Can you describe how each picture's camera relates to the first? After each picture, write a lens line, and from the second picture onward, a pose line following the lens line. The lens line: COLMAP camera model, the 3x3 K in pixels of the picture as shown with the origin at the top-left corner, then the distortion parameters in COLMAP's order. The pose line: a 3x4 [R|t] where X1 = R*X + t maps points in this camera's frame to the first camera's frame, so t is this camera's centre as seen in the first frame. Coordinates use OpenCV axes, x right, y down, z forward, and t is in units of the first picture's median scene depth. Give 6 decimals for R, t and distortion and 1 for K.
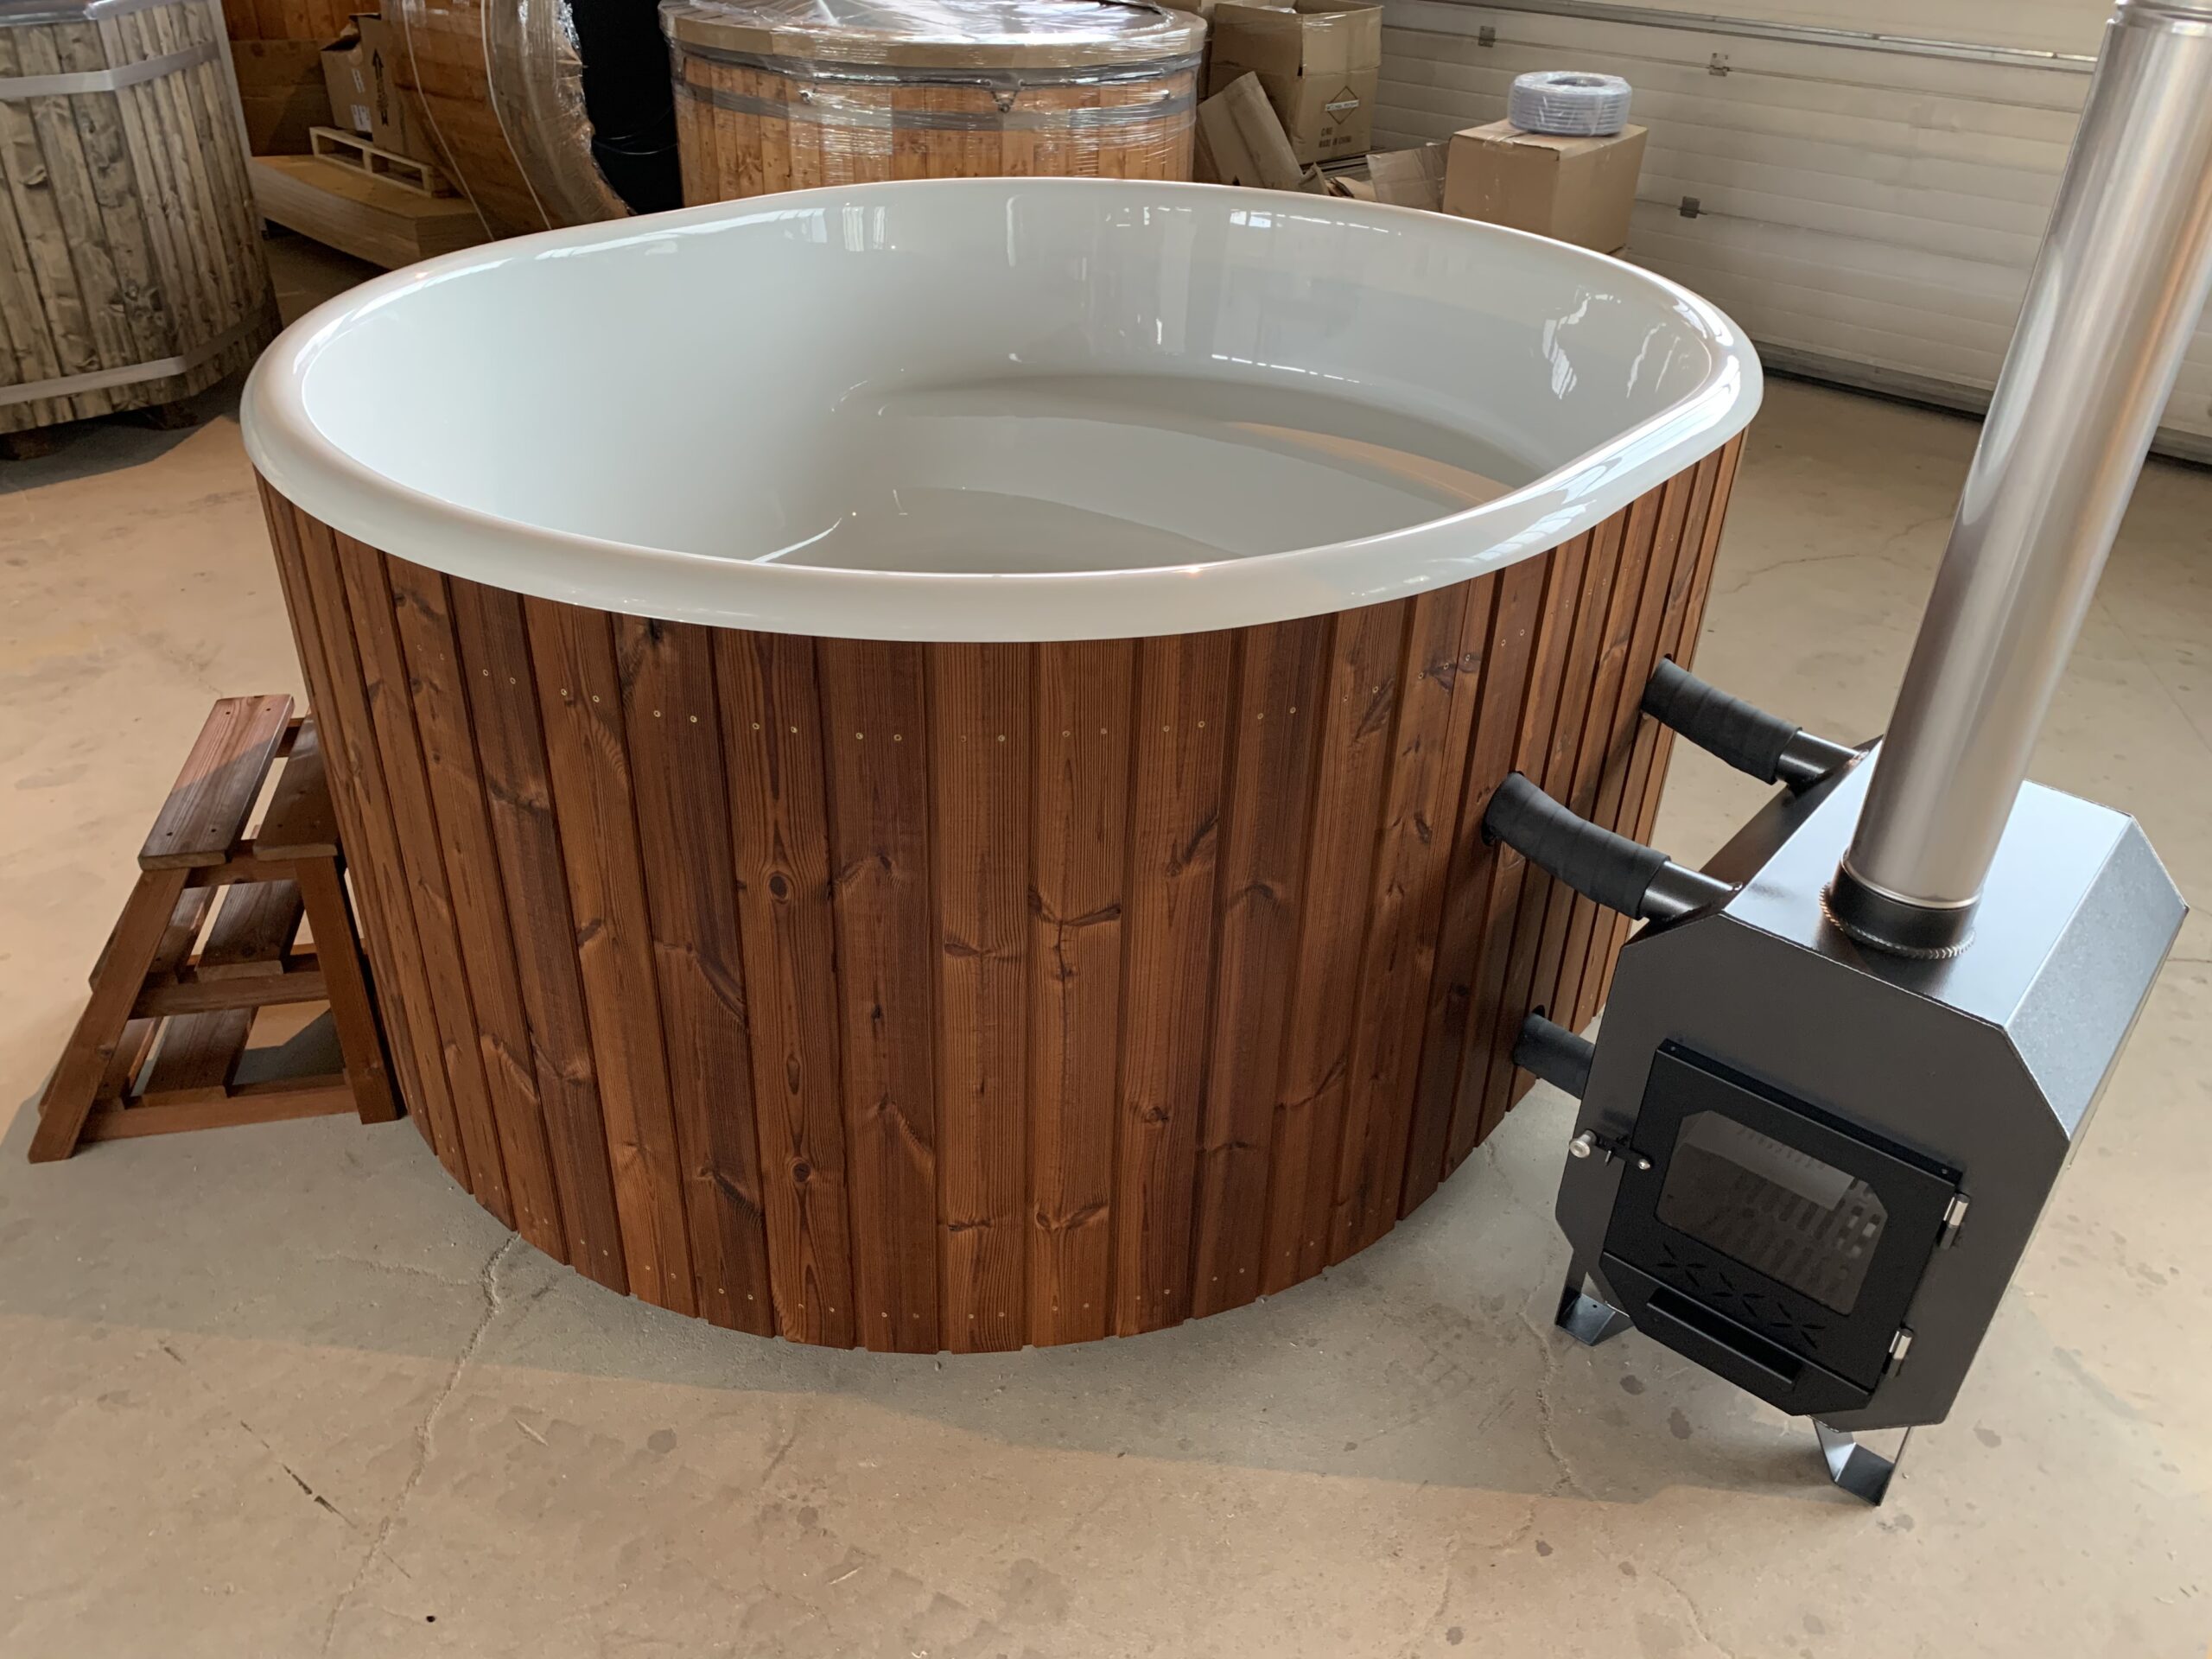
lens RADIAL K [[1672.9, 0, 1104.6], [0, 1672.9, 824.0], [0, 0, 1]] dist [0.016922, -0.028928]
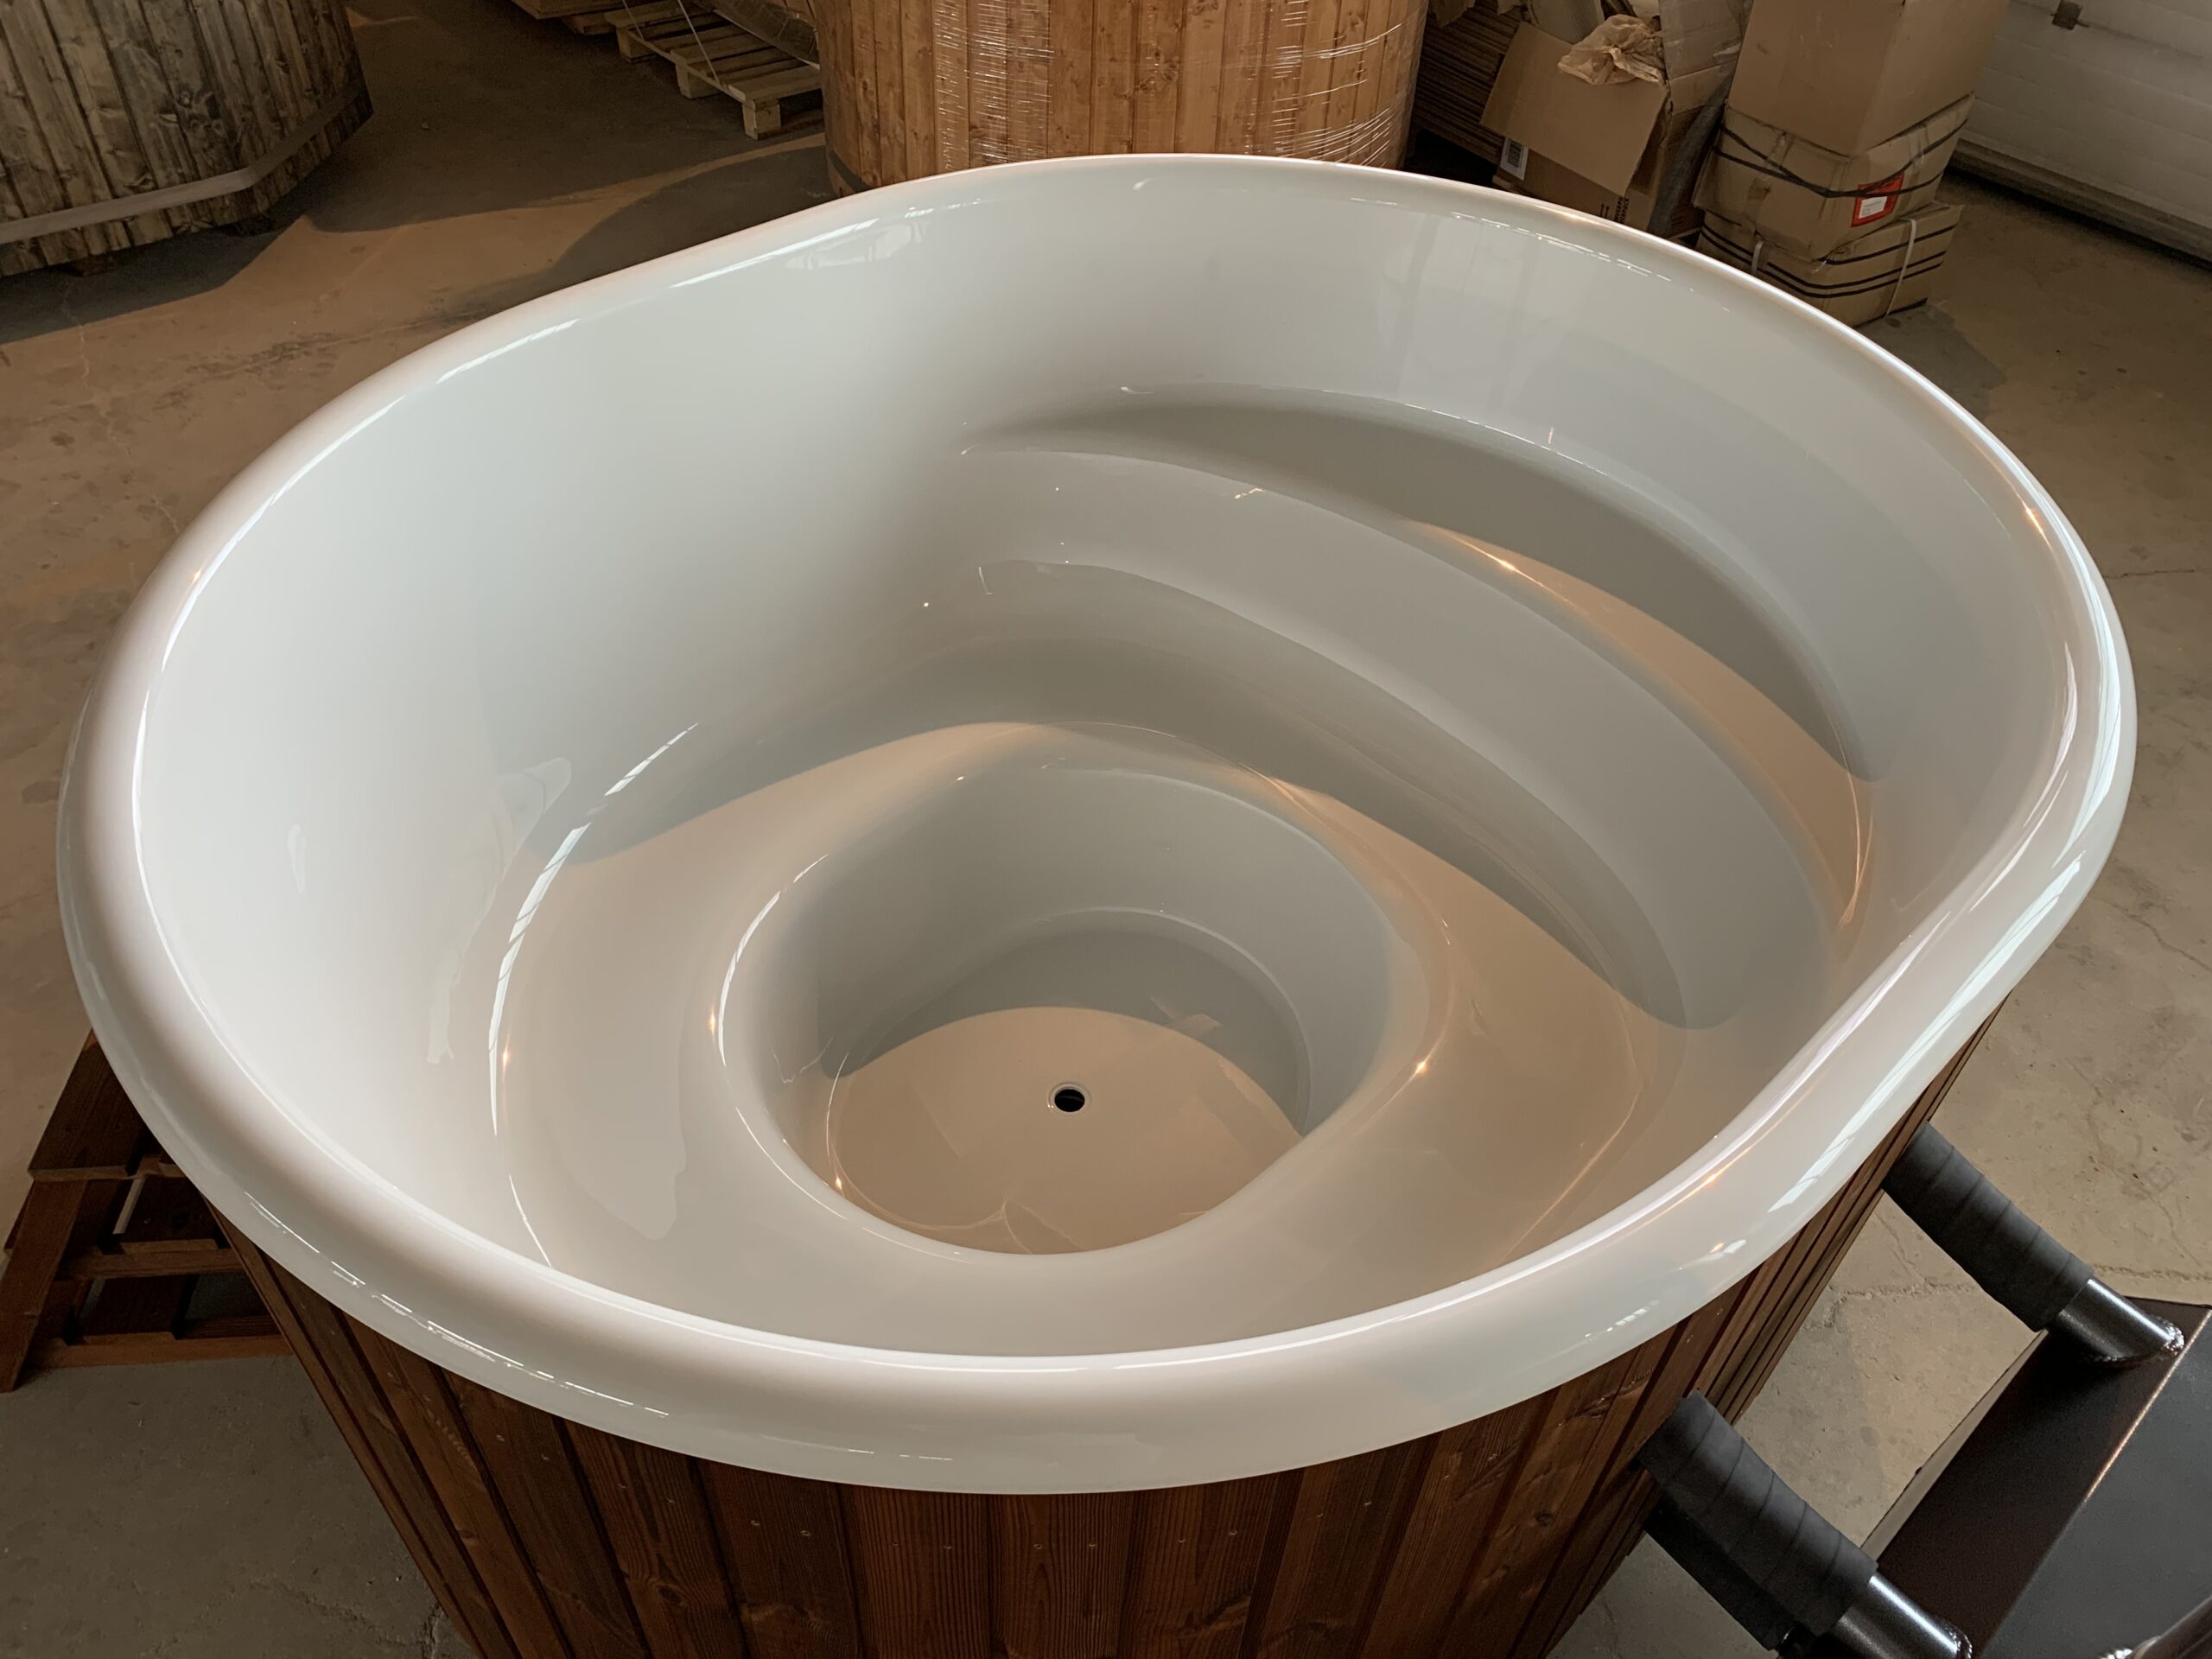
lens RADIAL K [[1672.9, 0, 1103.6], [0, 1672.9, 835.2], [0, 0, 1]] dist [0.016922, -0.028928]
pose [[0.990604, 0.097817, -0.095584, 0.015001], [-0.074385, 0.971831, 0.223632, -0.177053], [0.114766, -0.214420, 0.969976, 0.127767]]
